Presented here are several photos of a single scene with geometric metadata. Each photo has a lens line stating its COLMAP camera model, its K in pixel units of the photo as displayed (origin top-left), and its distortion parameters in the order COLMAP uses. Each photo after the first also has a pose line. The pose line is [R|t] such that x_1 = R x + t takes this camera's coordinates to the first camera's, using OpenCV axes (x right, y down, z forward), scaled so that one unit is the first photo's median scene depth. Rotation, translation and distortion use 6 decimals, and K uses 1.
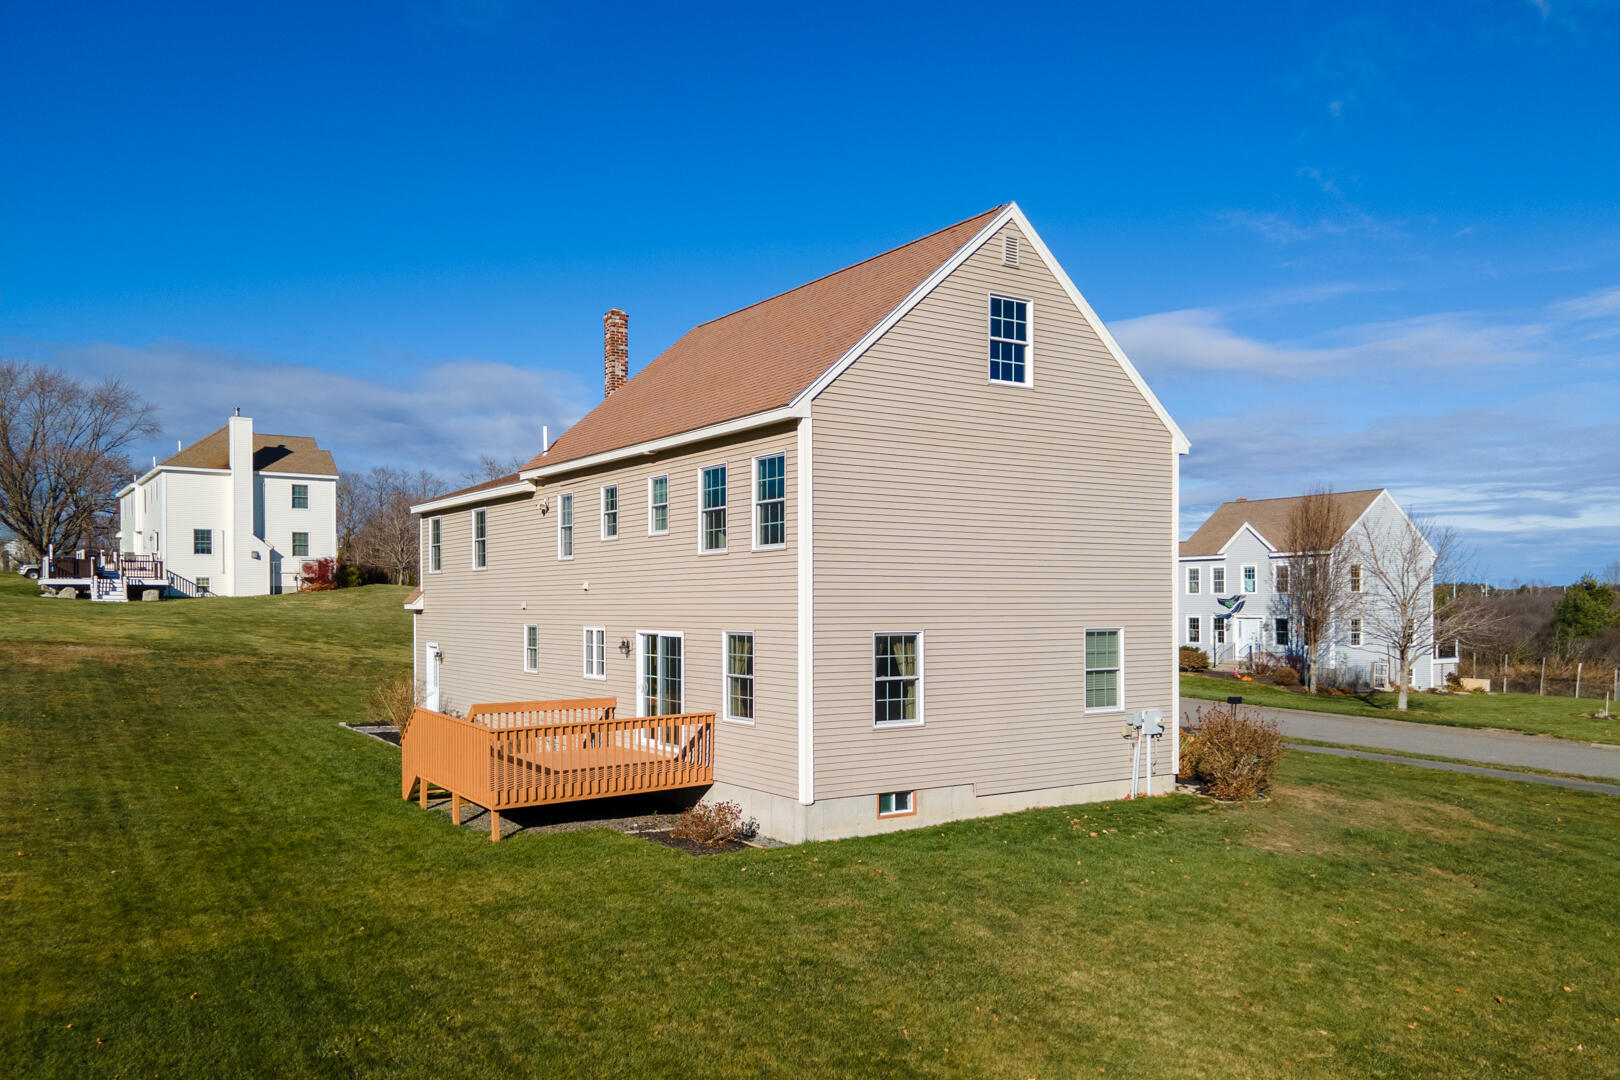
lens RADIAL K [[1142.9, 0, 811.6], [0, 1142.9, 570.9], [0, 0, 1]] dist [-0.000923, 0.035855]
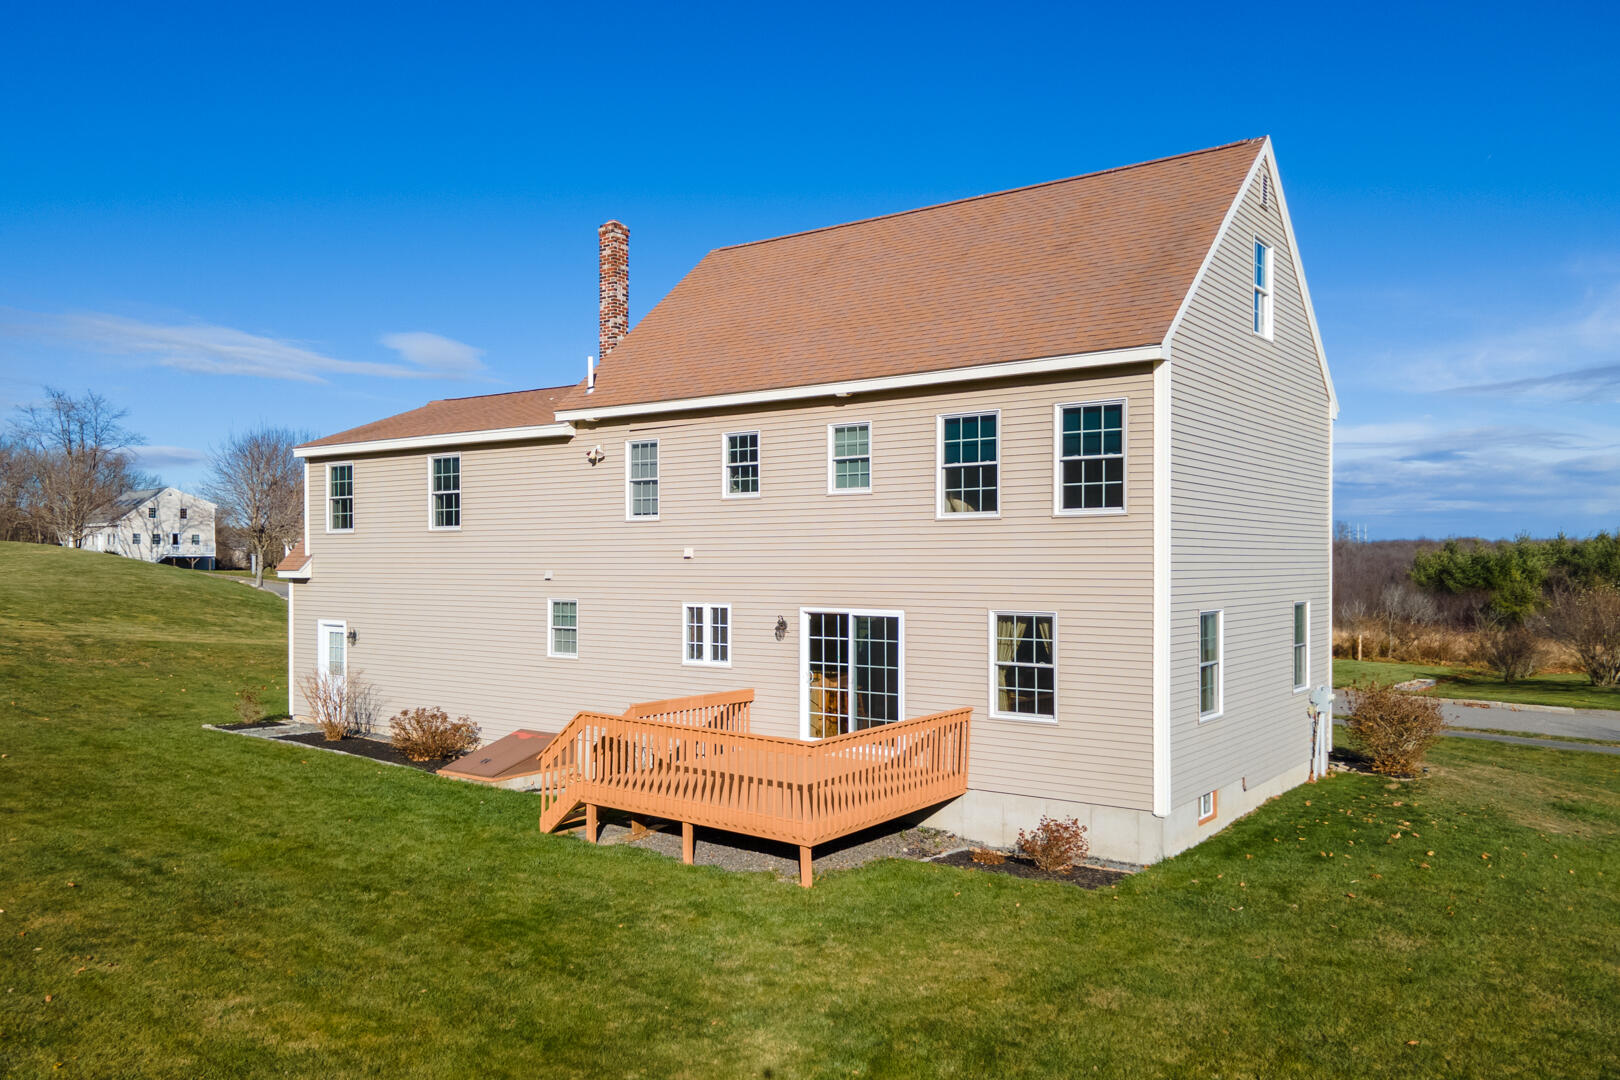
lens RADIAL K [[1167.9, 0, 810.0], [0, 1167.9, 540.0], [0, 0, 1]] dist [0.016314, -0.001517]
pose [[0.956671, 0.009805, 0.291007, -0.422819], [-0.011725, 0.999919, 0.004852, -0.001591], [-0.290936, -0.008054, 0.956709, 0.203339]]
